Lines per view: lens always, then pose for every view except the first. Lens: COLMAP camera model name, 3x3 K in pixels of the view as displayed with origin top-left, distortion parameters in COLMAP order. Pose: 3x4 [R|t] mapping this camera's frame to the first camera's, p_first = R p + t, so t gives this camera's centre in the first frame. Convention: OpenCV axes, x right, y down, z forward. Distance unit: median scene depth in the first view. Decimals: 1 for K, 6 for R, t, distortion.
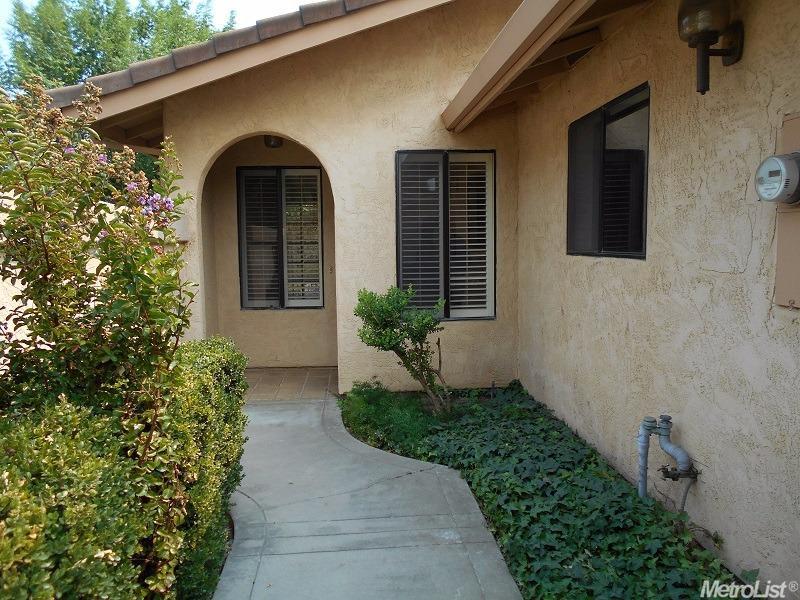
lens RADIAL K [[611.3, 0, 396.8], [0, 611.3, 298.0], [0, 0, 1]] dist [-0.036767, -0.001244]
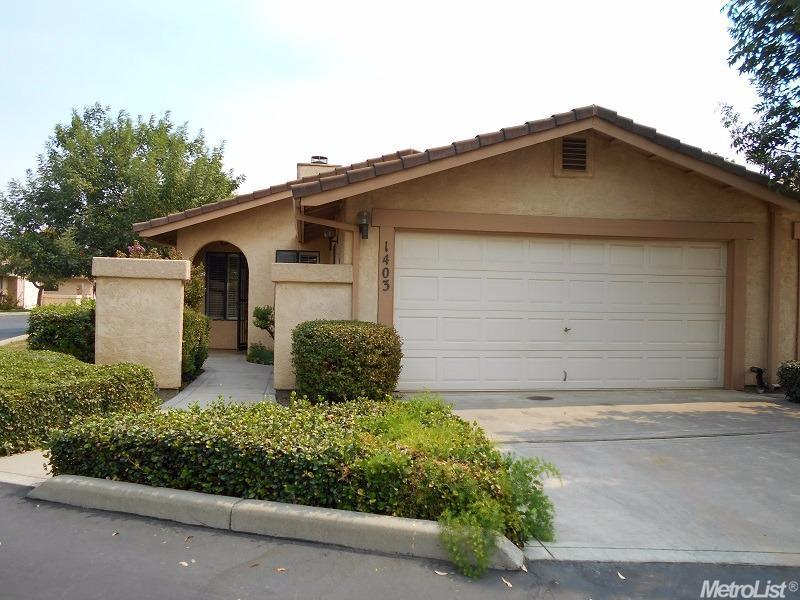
lens RADIAL K [[611.3, 0, 402.5], [0, 611.3, 298.9], [0, 0, 1]] dist [-0.036767, -0.001244]
pose [[0.995840, 0.029773, 0.086123, 0.290104], [-0.021814, 0.995527, -0.091923, 0.155989], [-0.088474, 0.089662, 0.992035, -1.385898]]
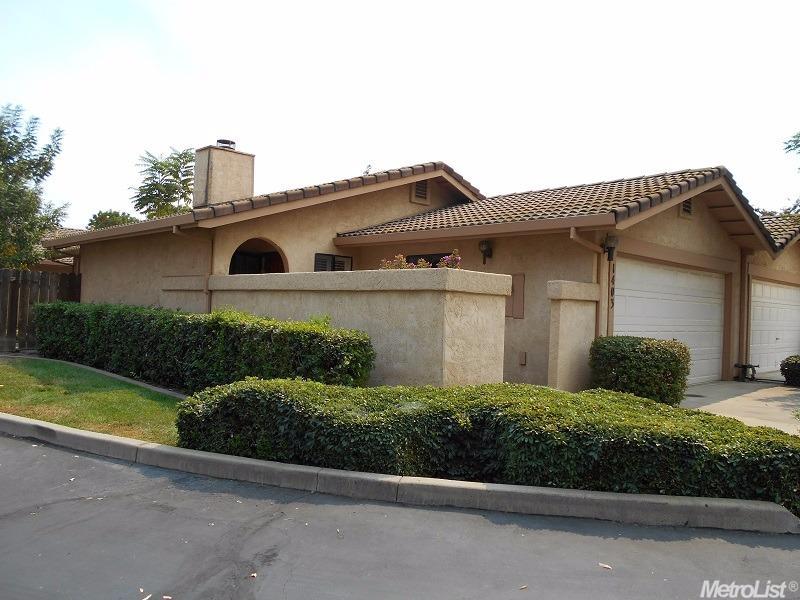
lens RADIAL K [[611.3, 0, 399.8], [0, 611.3, 301.3], [0, 0, 1]] dist [-0.036767, -0.001244]
pose [[0.756246, 0.044089, 0.652801, -1.141651], [0.018836, 0.995847, -0.089077, 0.113639], [-0.654017, 0.079660, 0.752274, -0.745800]]
